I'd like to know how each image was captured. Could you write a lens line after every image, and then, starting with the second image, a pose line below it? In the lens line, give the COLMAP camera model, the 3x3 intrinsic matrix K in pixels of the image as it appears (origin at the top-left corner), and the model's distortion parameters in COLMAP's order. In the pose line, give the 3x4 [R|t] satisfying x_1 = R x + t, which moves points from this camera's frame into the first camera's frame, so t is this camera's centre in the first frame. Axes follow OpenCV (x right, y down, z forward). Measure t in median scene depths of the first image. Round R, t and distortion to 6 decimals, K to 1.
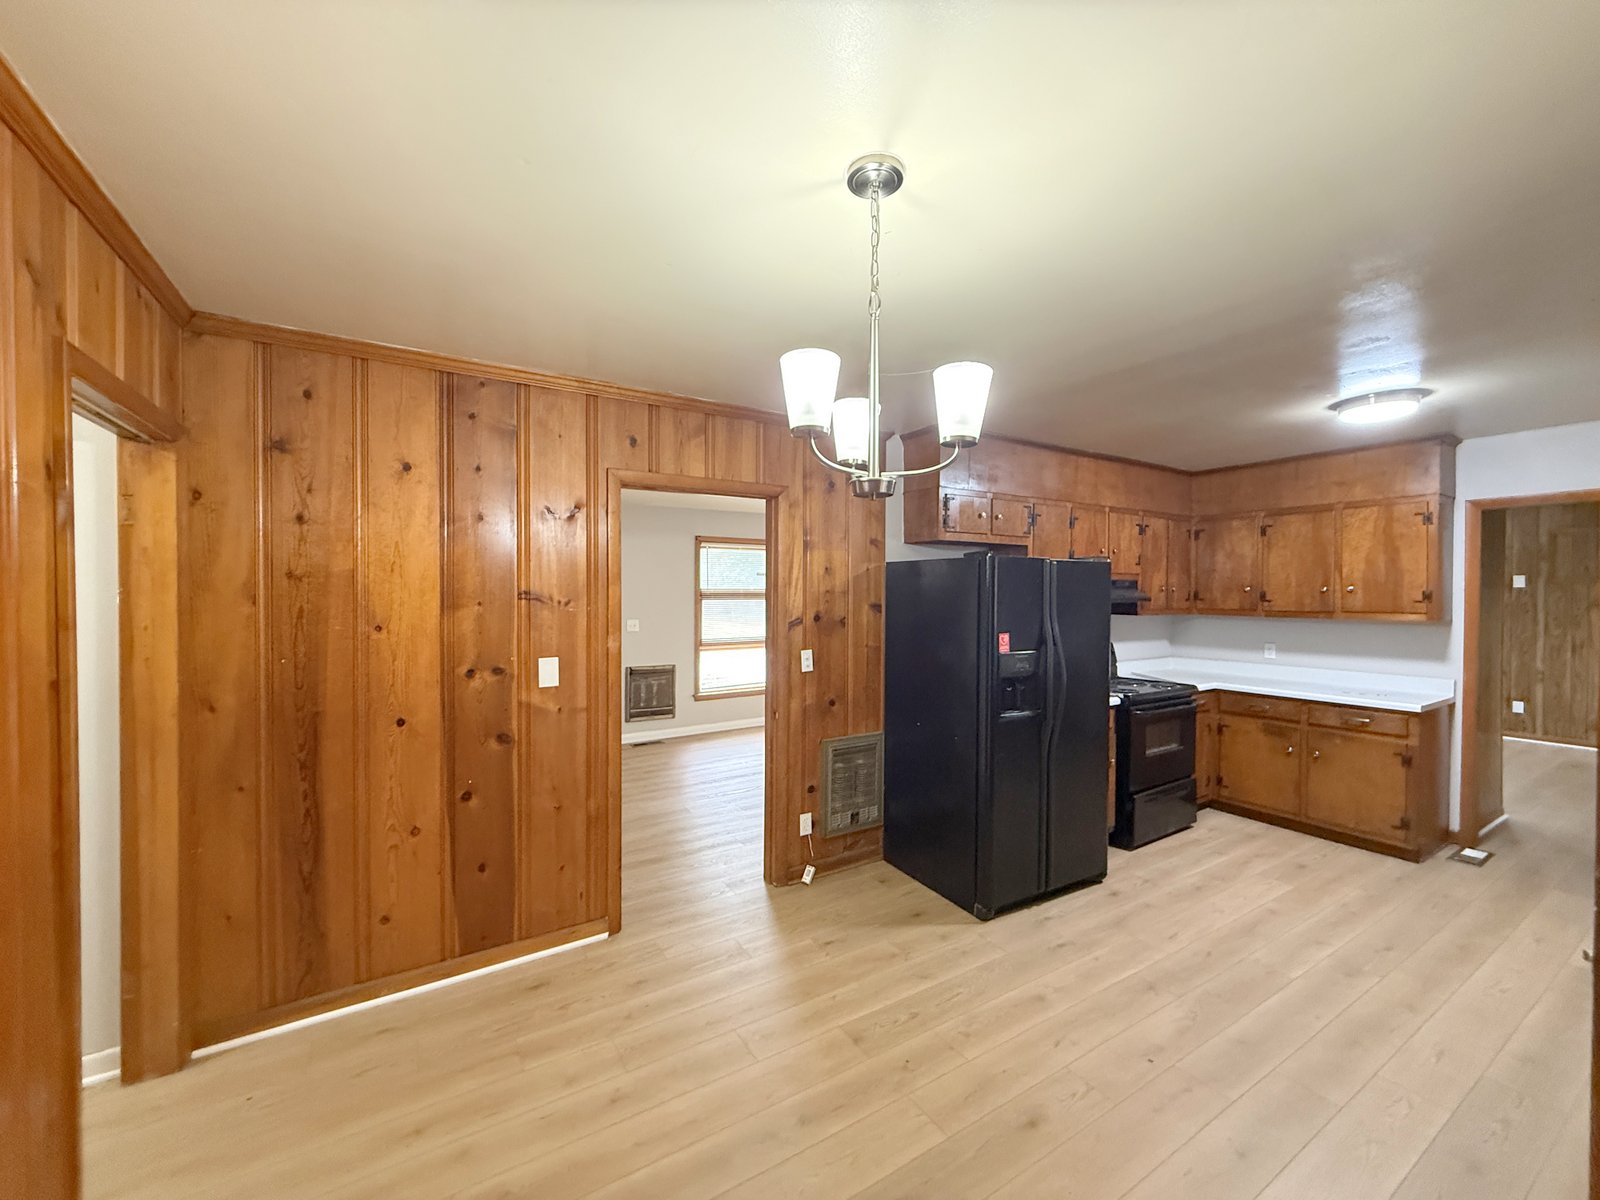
lens RADIAL K [[633.6, 0, 795.7], [0, 633.6, 601.4], [0, 0, 1]] dist [0.000289, 0.000004]
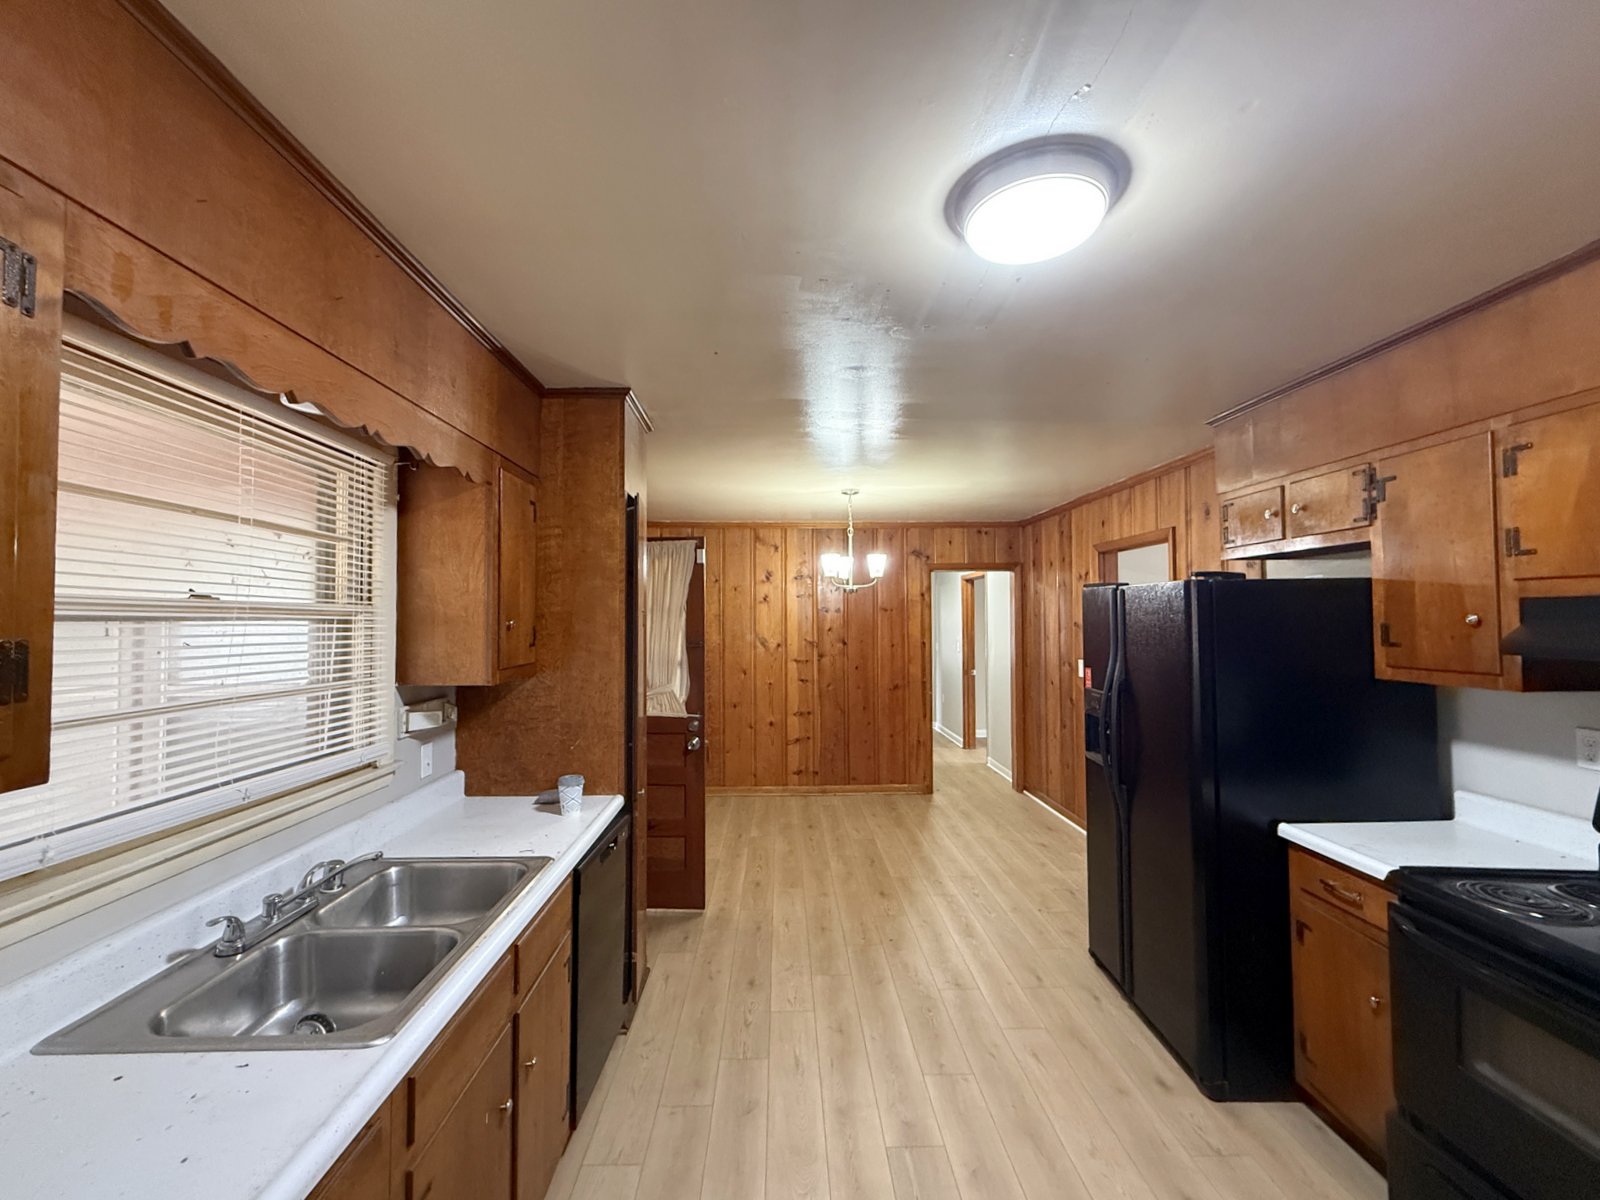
lens RADIAL K [[650.6, 0, 800.0], [0, 650.6, 600.0], [0, 0, 1]] dist [0.002571, 0.000104]
pose [[-0.492911, -0.025205, -0.869714, 1.061847], [-0.008819, 0.999674, -0.023973, -0.019929], [0.870035, -0.004146, -0.492973, 0.827161]]
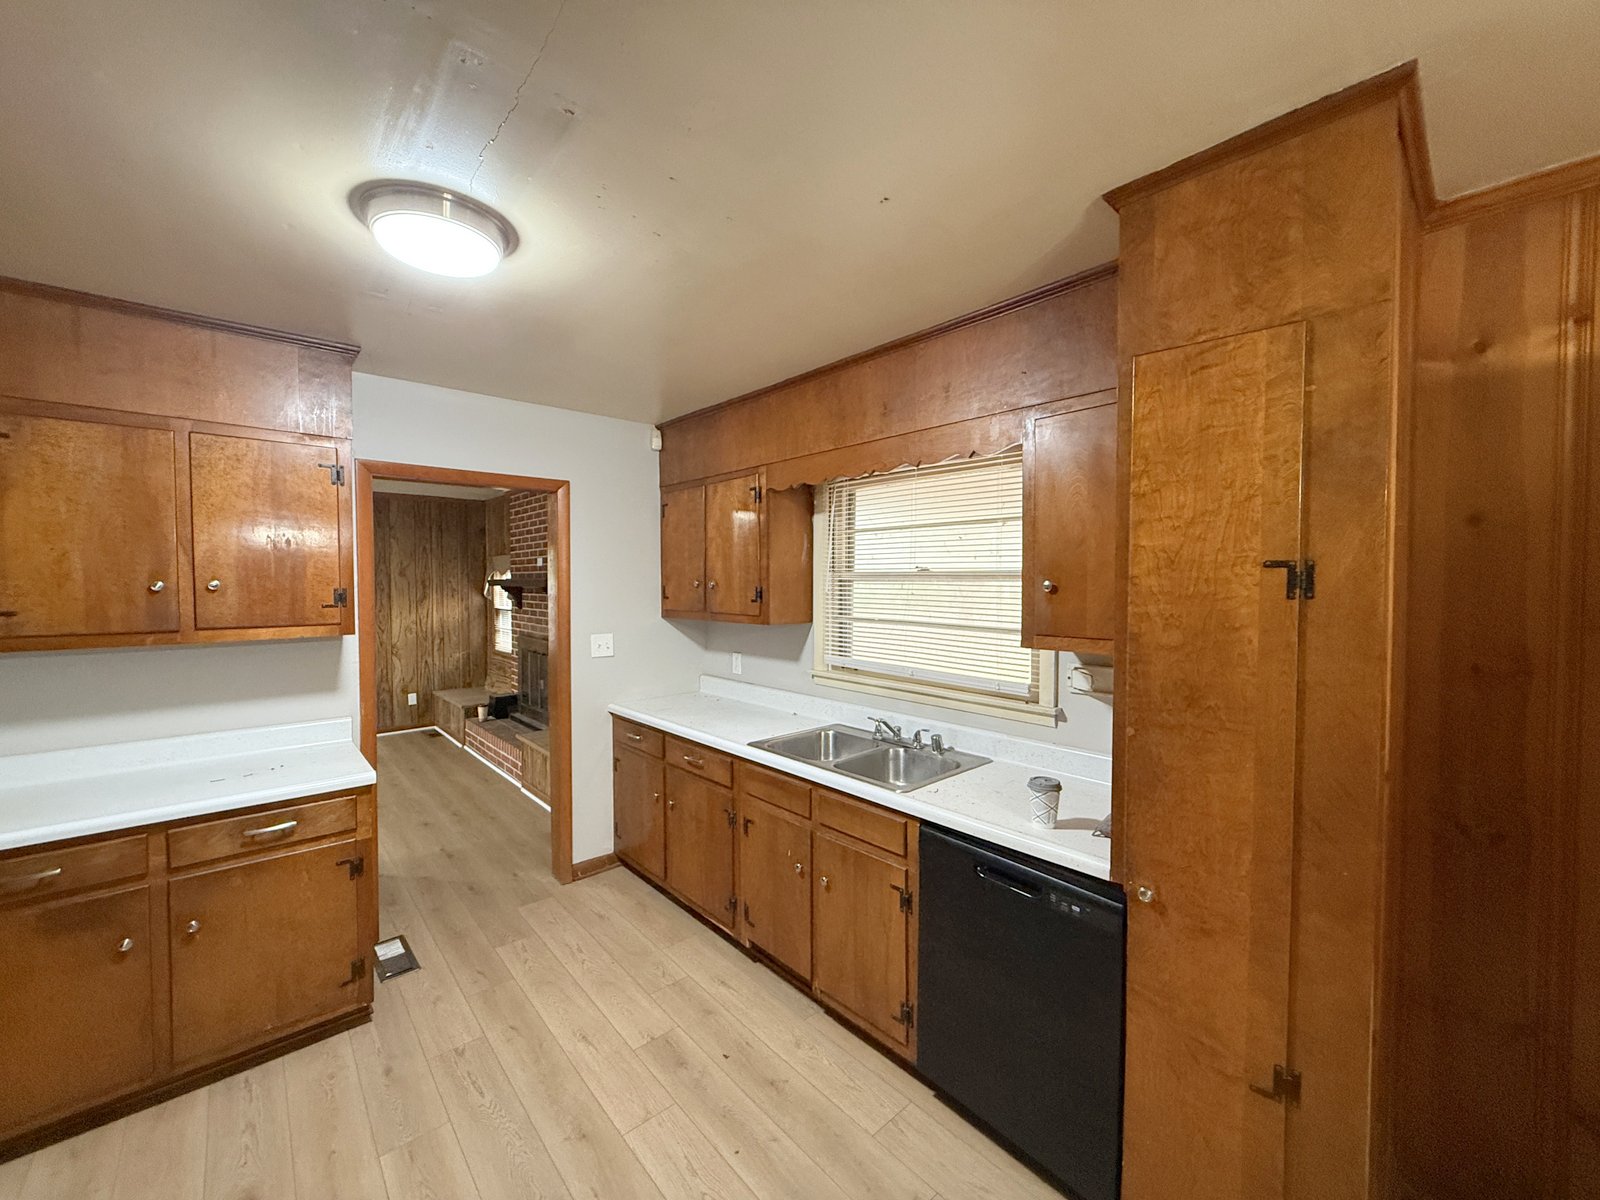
lens RADIAL K [[633.6, 0, 795.7], [0, 633.6, 601.4], [0, 0, 1]] dist [0.000289, 0.000004]
pose [[-0.176952, -0.029918, 0.983765, 0.266722], [0.011861, 0.999400, 0.032527, -0.018010], [-0.984148, 0.017425, -0.176491, 0.619708]]
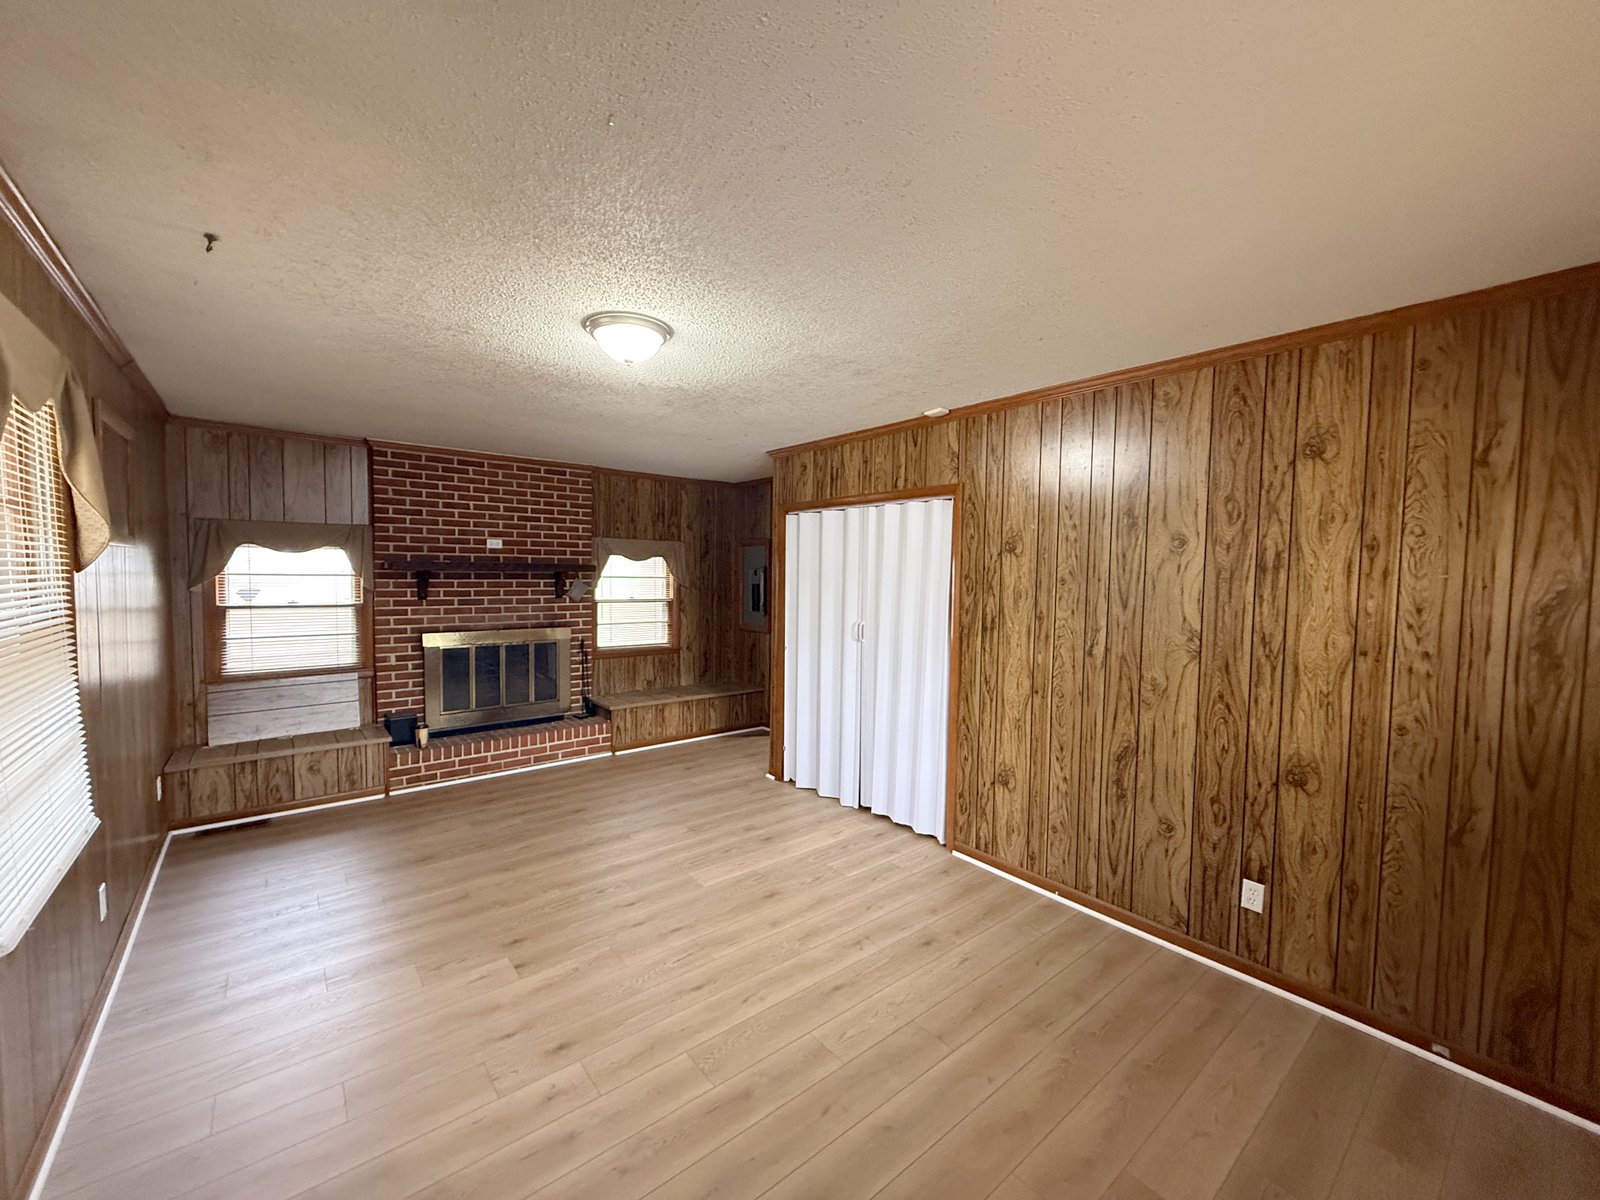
lens RADIAL K [[633.6, 0, 795.7], [0, 633.6, 601.4], [0, 0, 1]] dist [0.000289, 0.000004]
pose [[-0.989966, -0.008499, -0.141051, 1.361251], [-0.017682, 0.997795, 0.063977, -0.042749], [0.140196, 0.065829, -0.987933, 2.291949]]
